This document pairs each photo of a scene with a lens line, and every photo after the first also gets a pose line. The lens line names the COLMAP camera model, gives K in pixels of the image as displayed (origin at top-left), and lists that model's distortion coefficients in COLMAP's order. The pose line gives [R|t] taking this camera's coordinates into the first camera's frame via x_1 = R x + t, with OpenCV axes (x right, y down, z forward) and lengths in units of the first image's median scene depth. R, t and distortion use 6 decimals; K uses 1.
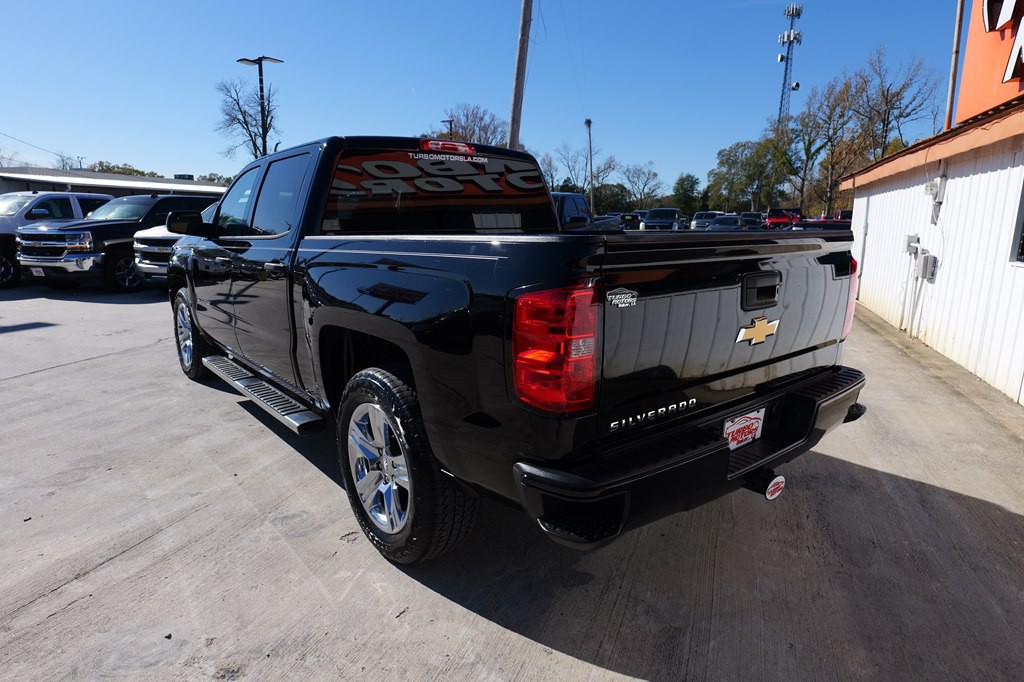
lens RADIAL K [[597.4, 0, 511.6], [0, 597.4, 344.1], [0, 0, 1]] dist [-0.019884, 0.008600]
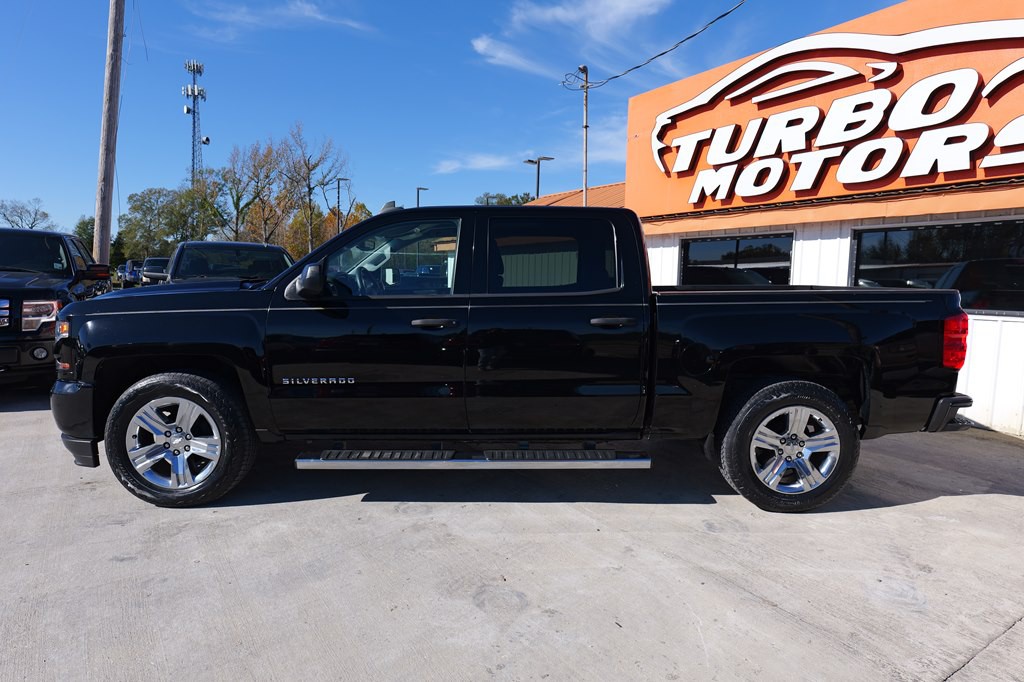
lens RADIAL K [[597.4, 0, 515.8], [0, 597.4, 339.2], [0, 0, 1]] dist [-0.019884, 0.008600]
pose [[0.611065, -0.075347, 0.787986, -0.061808], [0.146794, 0.988979, -0.019270, -0.004537], [-0.777850, 0.127447, 0.615392, 0.021385]]
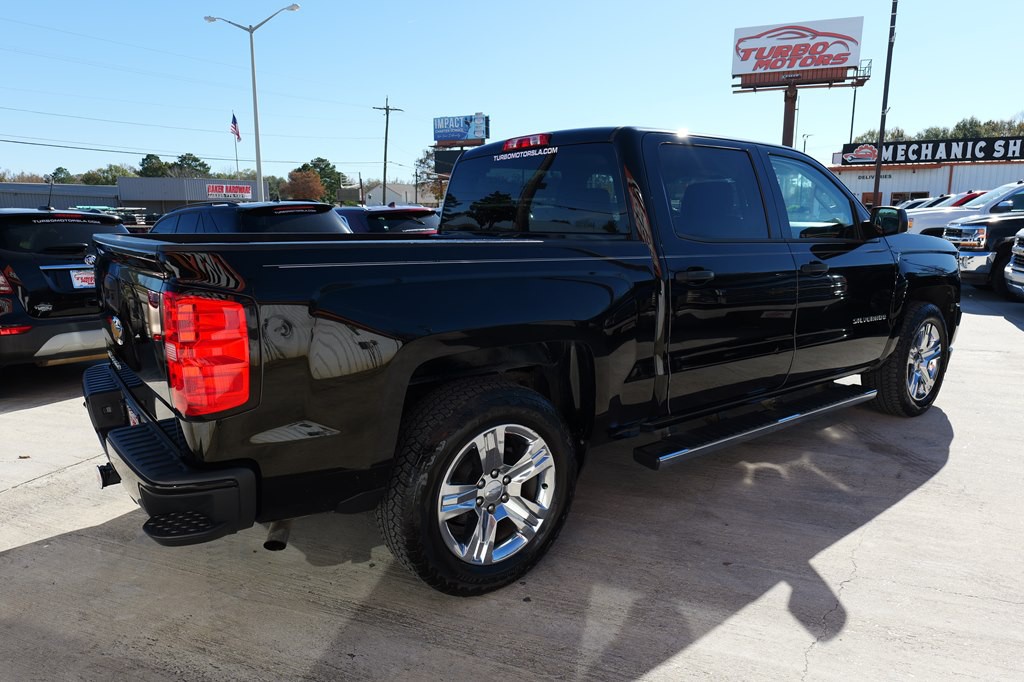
lens RADIAL K [[659.2, 0, 503.1], [0, 659.2, 347.6], [0, 0, 1]] dist [0.006881, -0.003109]
pose [[-0.038921, 0.193441, -0.980340, 0.047329], [-0.195794, 0.960589, 0.197317, -0.011031], [0.979872, 0.199624, 0.000488, 0.051360]]
